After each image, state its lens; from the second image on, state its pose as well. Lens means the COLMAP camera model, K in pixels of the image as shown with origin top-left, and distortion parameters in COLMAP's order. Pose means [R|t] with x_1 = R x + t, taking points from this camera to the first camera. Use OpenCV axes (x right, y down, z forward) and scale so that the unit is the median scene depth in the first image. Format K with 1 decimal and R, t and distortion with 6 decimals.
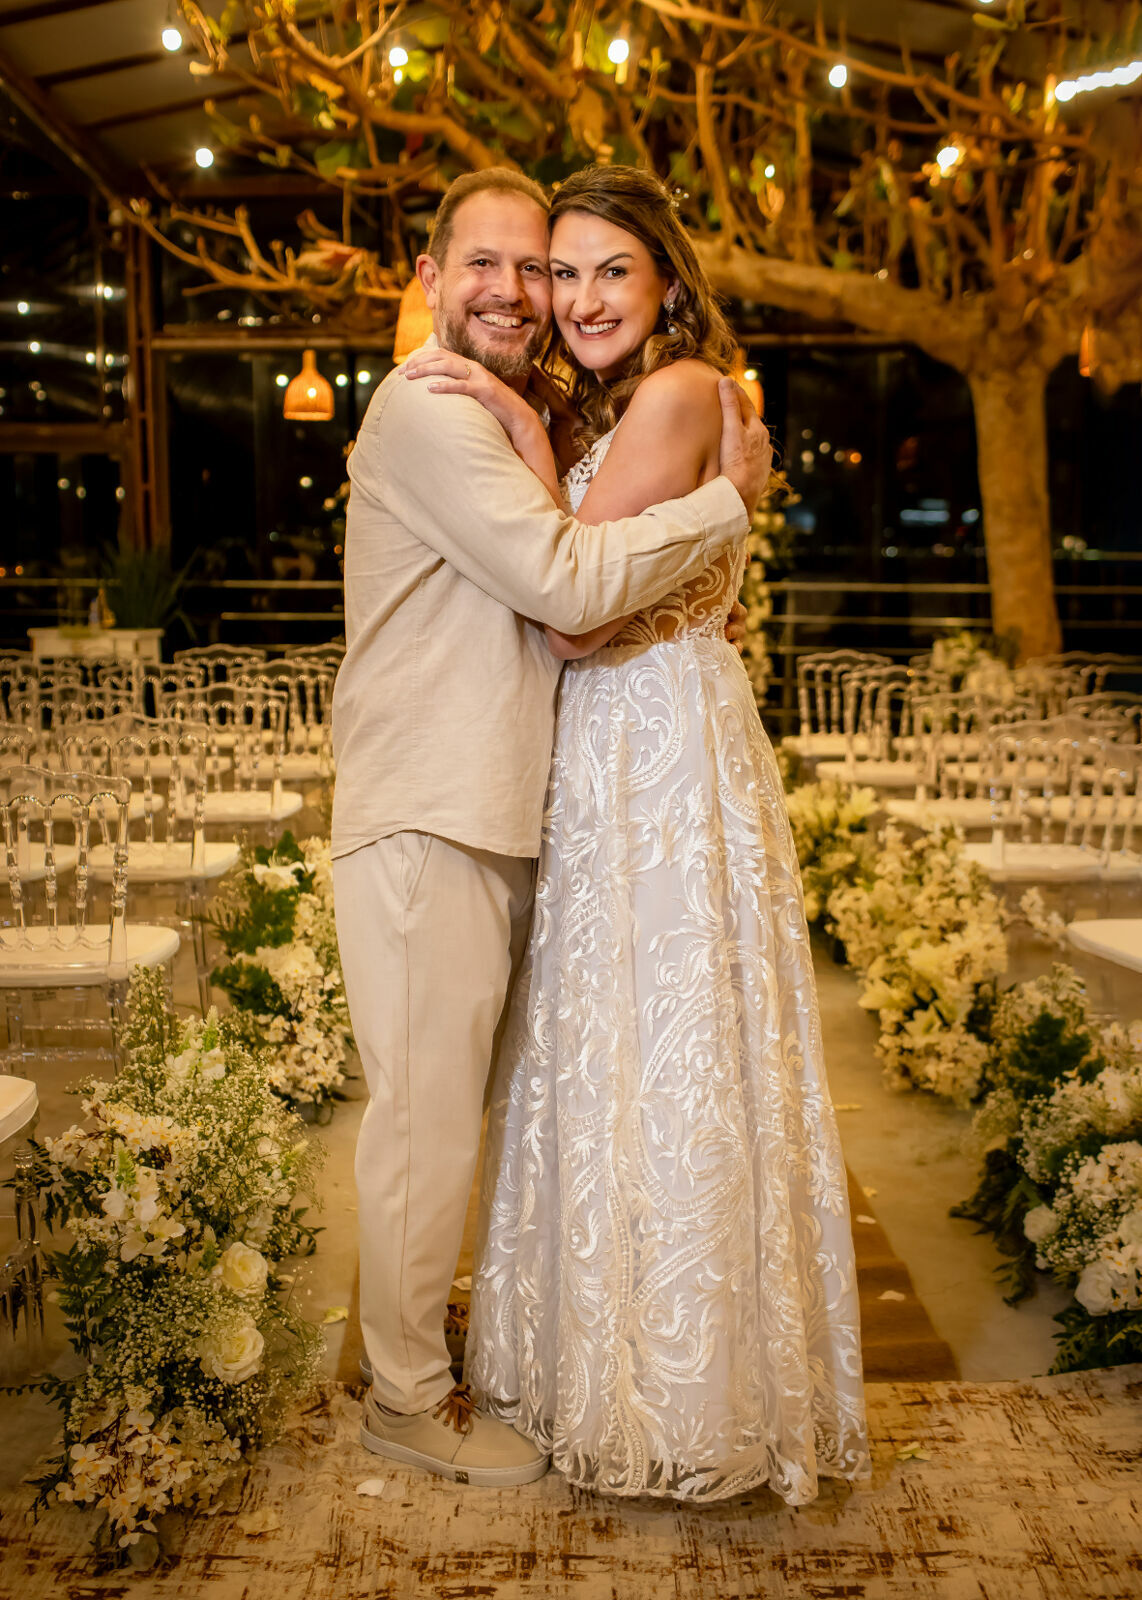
lens RADIAL K [[1812.2, 0, 571.1], [0, 1812.2, 851.6], [0, 0, 1]] dist [-0.099988, 0.083833]
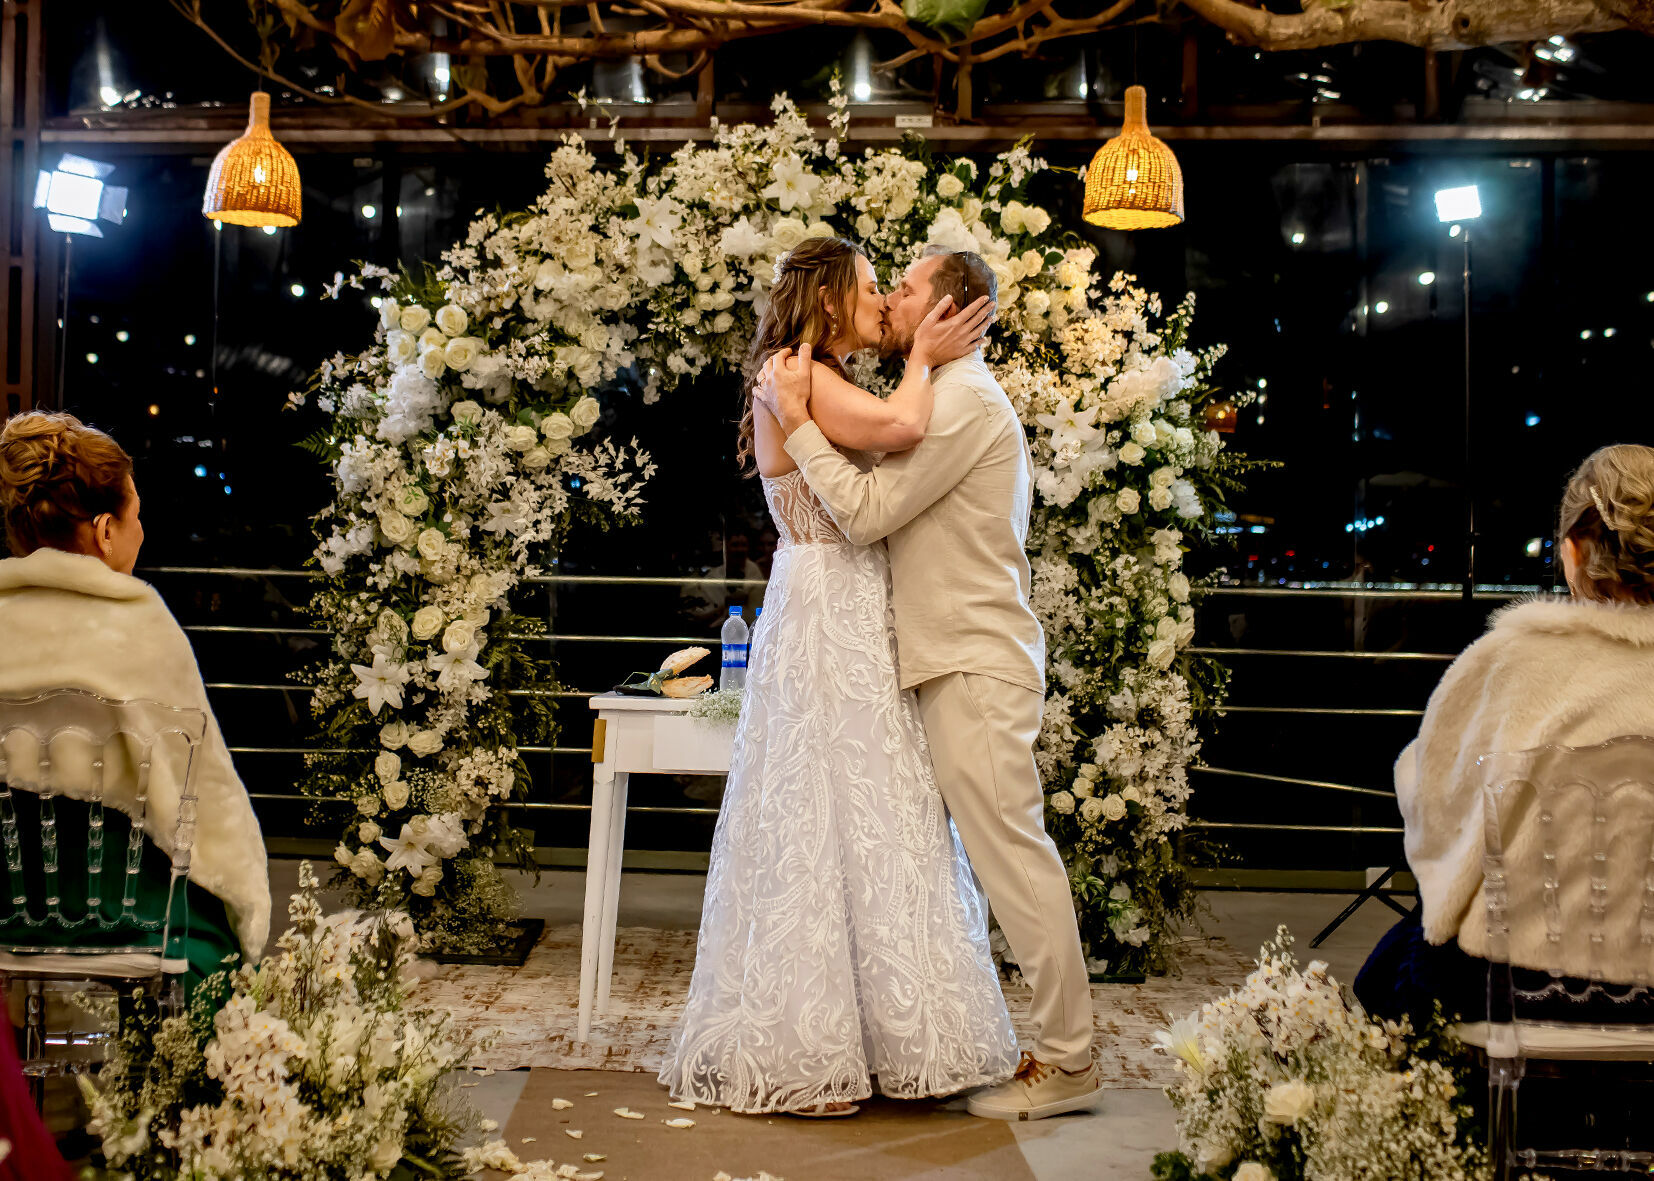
lens RADIAL K [[2070.1, 0, 739.8], [0, 2070.1, 527.1], [0, 0, 1]] dist [-0.101220, 0.152508]
pose [[0.999637, 0.015168, -0.022252, 0.001564], [-0.019118, 0.981656, -0.189697, -0.074151], [0.018967, 0.190054, 0.981590, 0.630376]]
